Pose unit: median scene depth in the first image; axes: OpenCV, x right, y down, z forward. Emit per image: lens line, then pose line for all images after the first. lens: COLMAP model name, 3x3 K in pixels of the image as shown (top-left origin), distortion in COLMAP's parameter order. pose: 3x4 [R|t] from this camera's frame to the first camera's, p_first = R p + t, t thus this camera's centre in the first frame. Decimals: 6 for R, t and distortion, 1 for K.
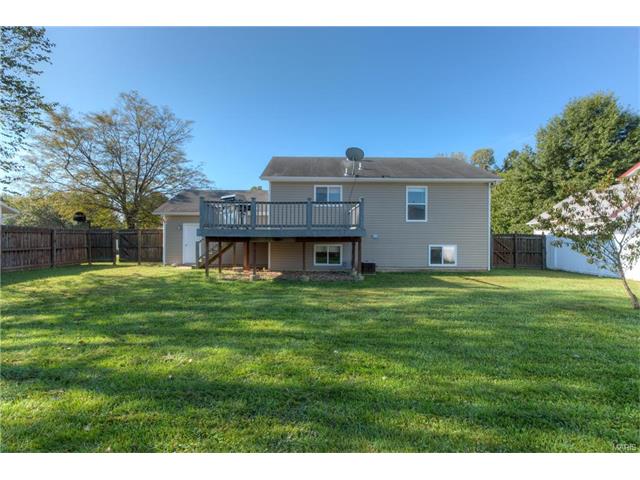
lens RADIAL K [[288.6, 0, 316.4], [0, 288.6, 242.6], [0, 0, 1]] dist [0.001208, 0.000398]
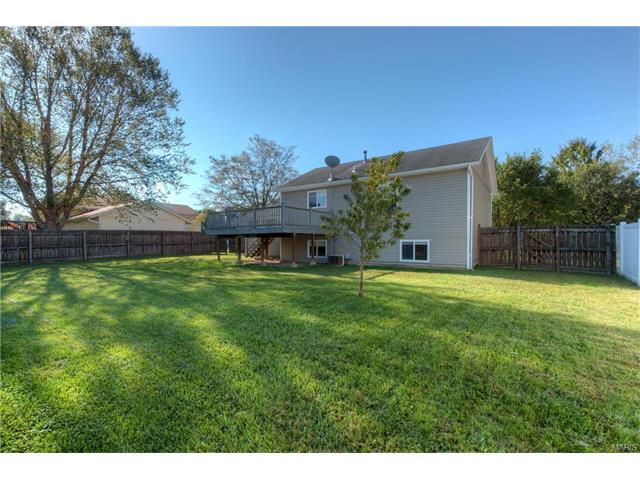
lens RADIAL K [[288.6, 0, 316.4], [0, 288.6, 242.6], [0, 0, 1]] dist [0.001208, 0.000398]
pose [[0.800014, 0.000596, -0.599981, 0.755074], [0.004184, 0.999970, 0.006572, 0.008884], [0.599967, -0.007768, 0.799987, 0.036526]]
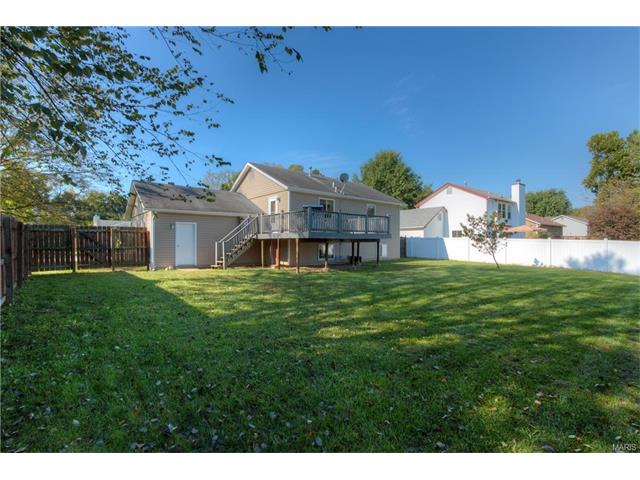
lens RADIAL K [[288.6, 0, 316.4], [0, 288.6, 242.6], [0, 0, 1]] dist [0.001208, 0.000398]
pose [[0.764904, -0.002715, 0.644139, -0.848193], [-0.003966, 0.999952, 0.008924, -0.012624], [-0.644132, -0.009381, 0.764856, 0.039855]]
